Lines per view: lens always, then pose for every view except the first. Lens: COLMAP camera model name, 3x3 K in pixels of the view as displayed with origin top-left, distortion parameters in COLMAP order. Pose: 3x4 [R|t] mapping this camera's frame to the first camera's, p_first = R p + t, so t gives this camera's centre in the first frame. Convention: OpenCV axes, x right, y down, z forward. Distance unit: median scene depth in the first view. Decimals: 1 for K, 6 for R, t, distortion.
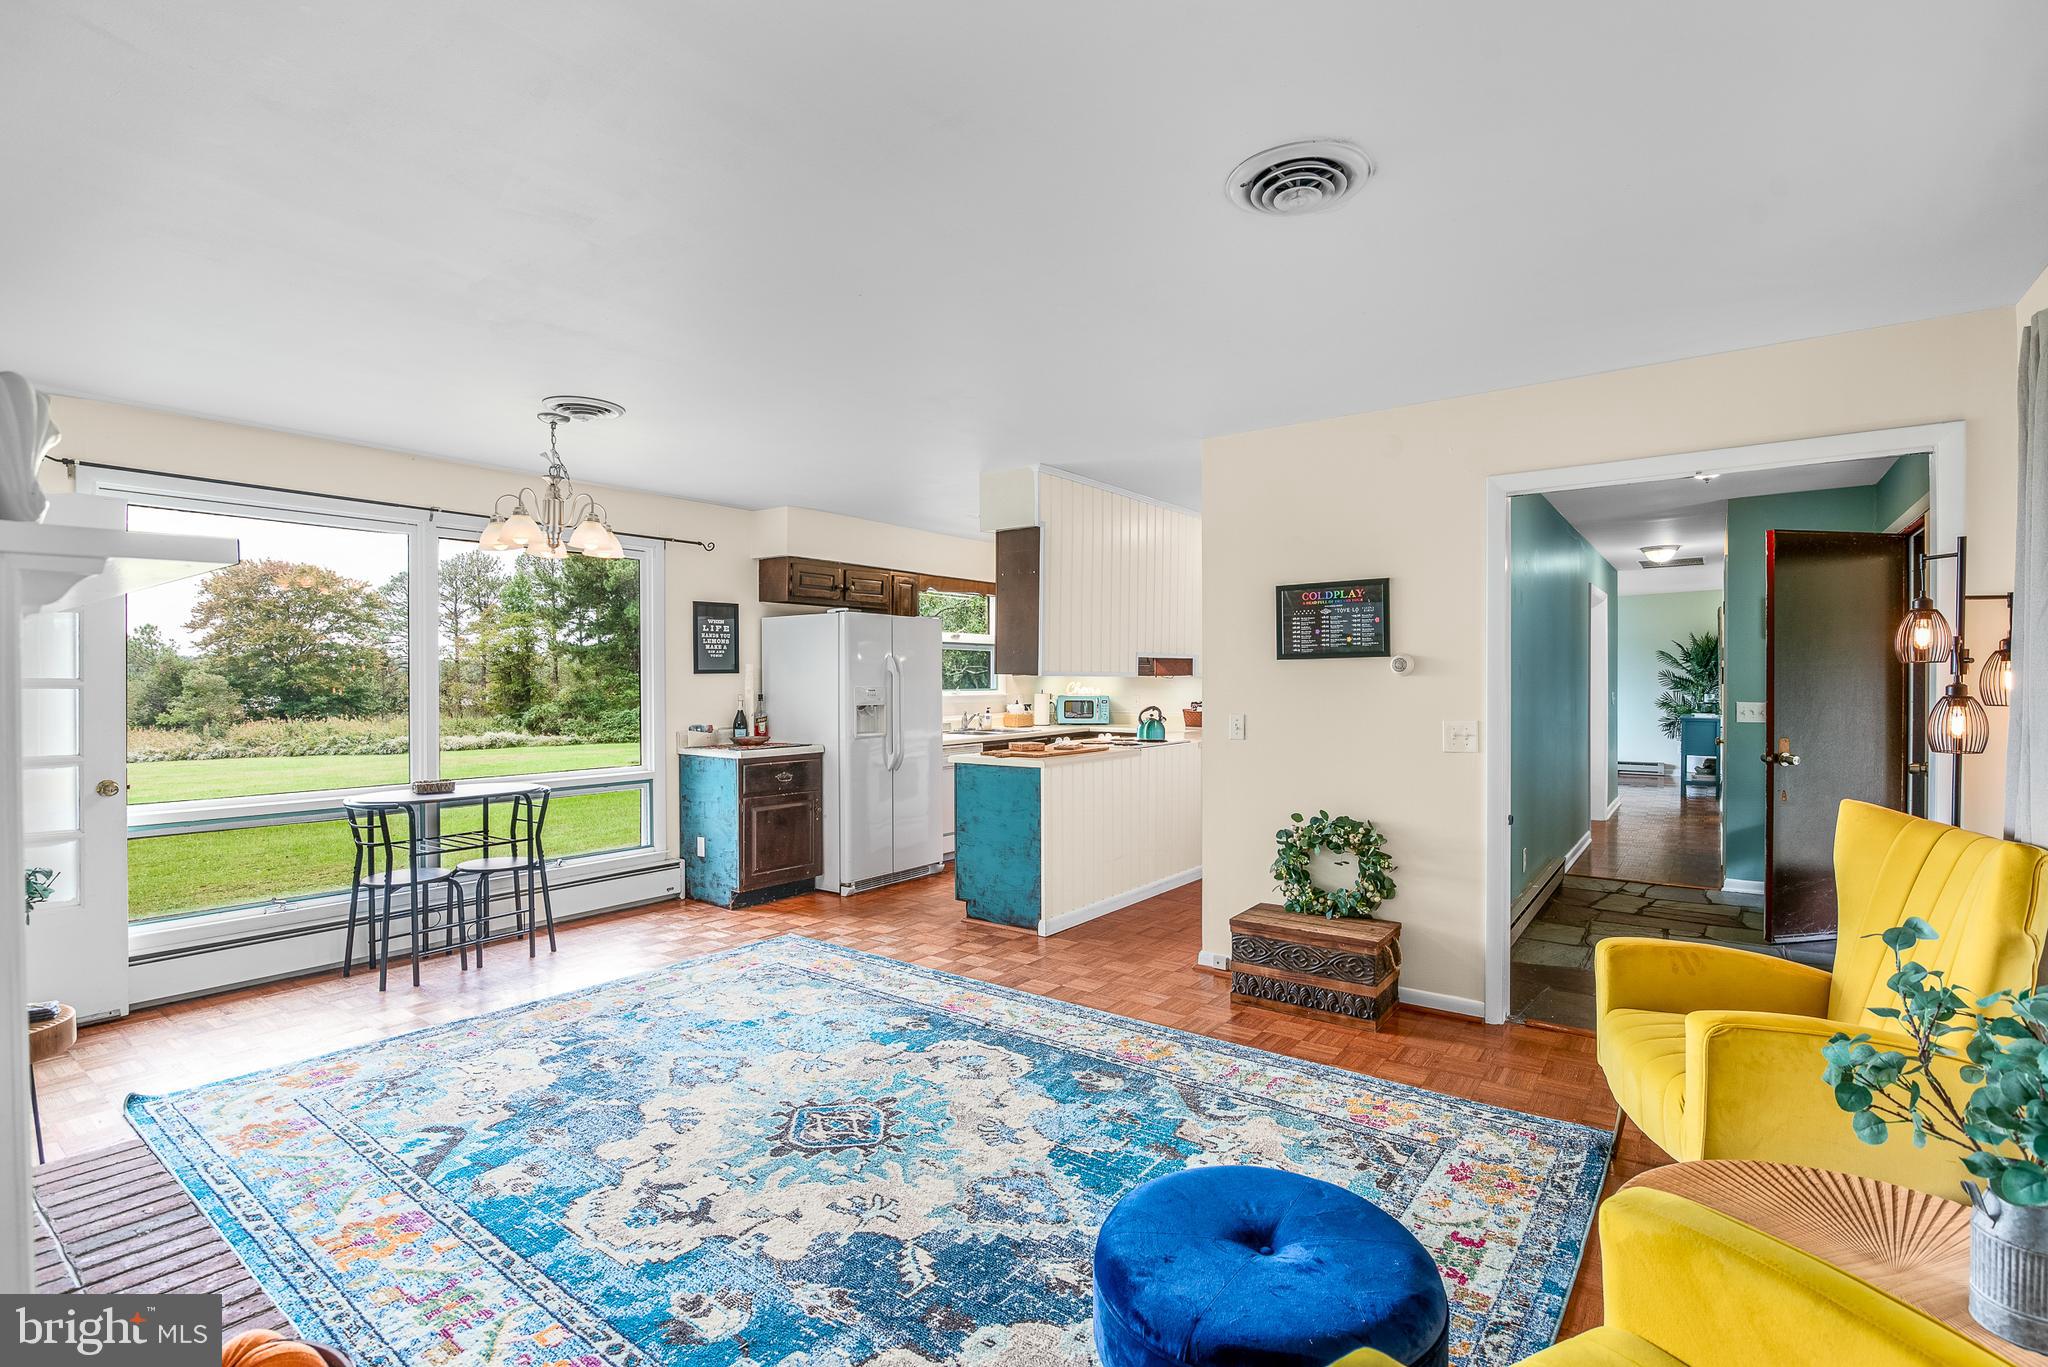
lens RADIAL K [[949.4, 0, 1024.0], [0, 949.4, 683.5], [0, 0, 1]] dist [-0.016007, -0.000108]
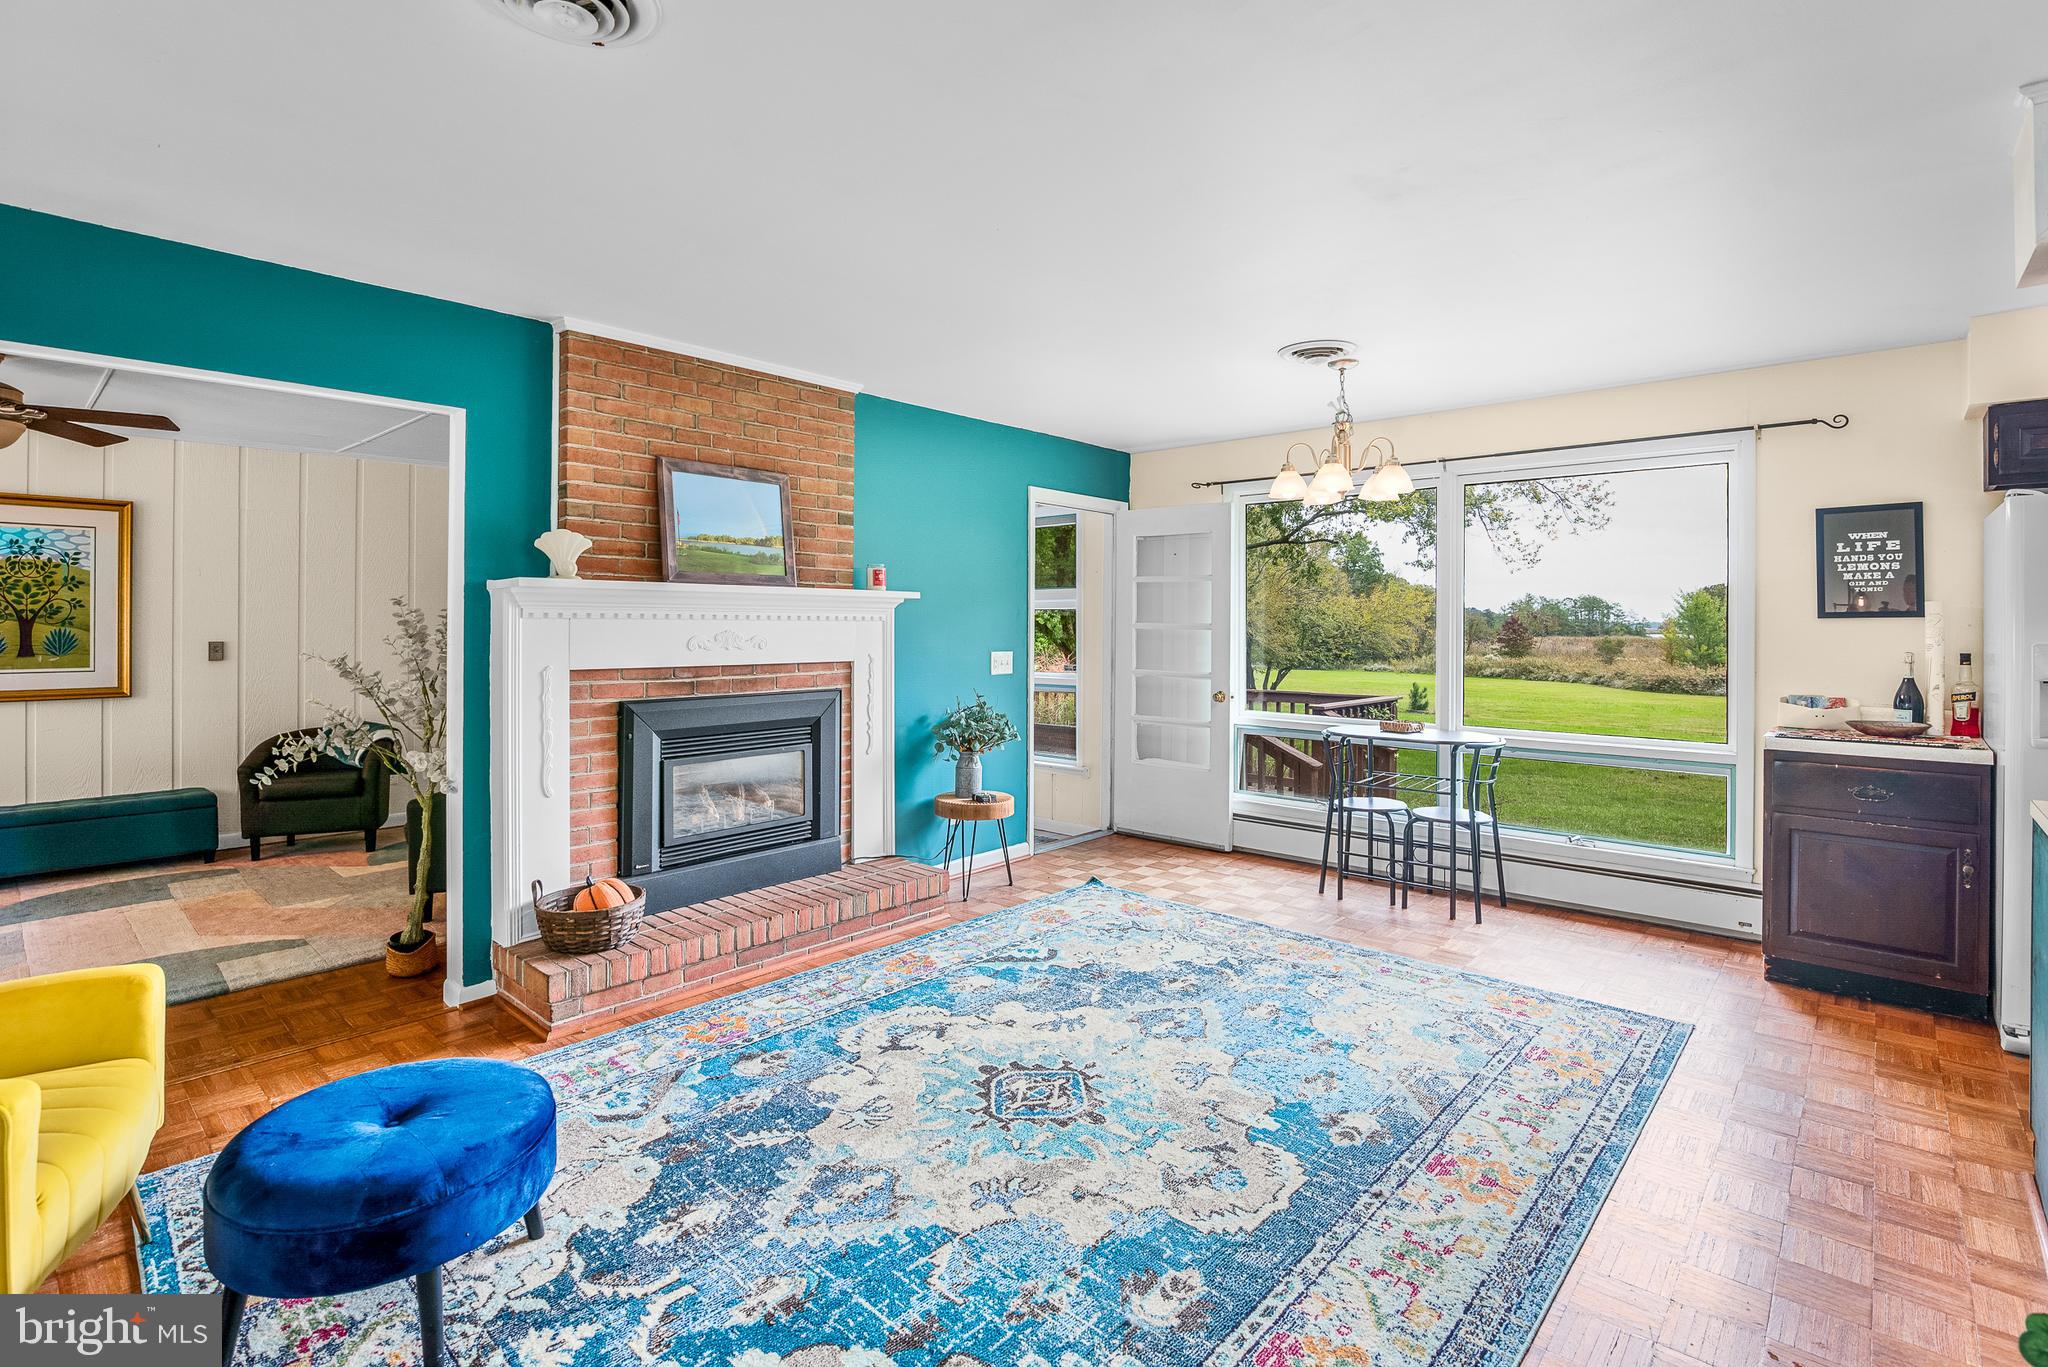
lens RADIAL K [[965.6, 0, 1028.8], [0, 965.6, 622.9], [0, 0, 1]] dist [-0.018061, 0.000218]
pose [[-0.091908, 0.001407, -0.995767, 0.478186], [-0.007095, 0.999973, 0.002068, -0.005792], [0.995742, 0.007255, -0.091895, 0.669620]]
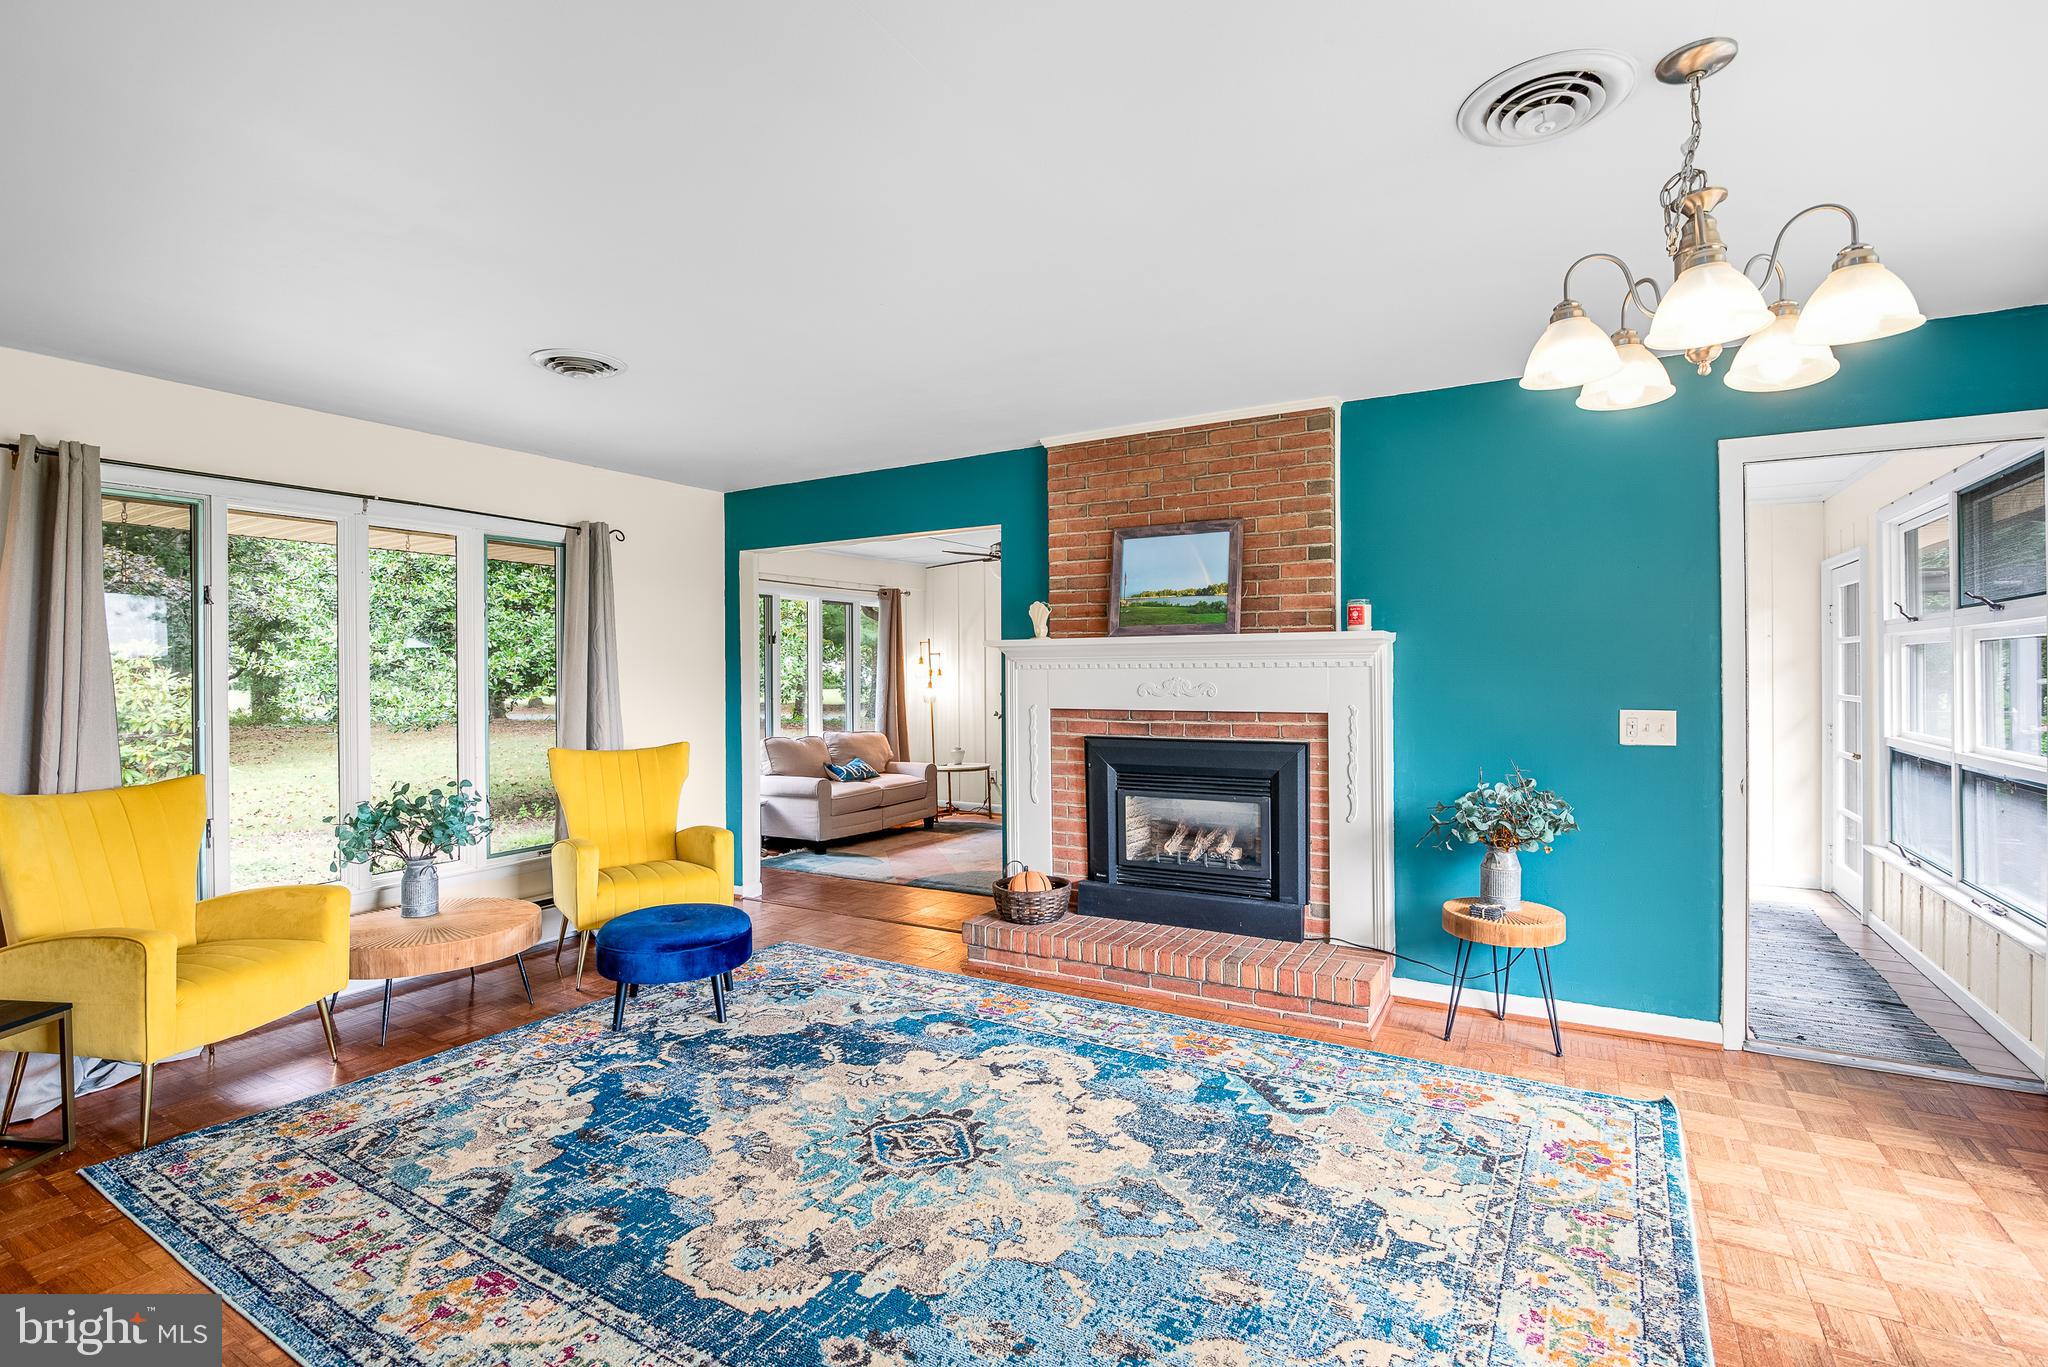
lens RADIAL K [[946.8, 0, 1024.8], [0, 946.8, 672.5], [0, 0, 1]] dist [-0.018609, 0.000032]
pose [[-0.993915, 0.010283, -0.109667, -0.125670], [0.009856, 0.999942, 0.004442, -0.005974], [0.109706, 0.003334, -0.993959, 1.215584]]
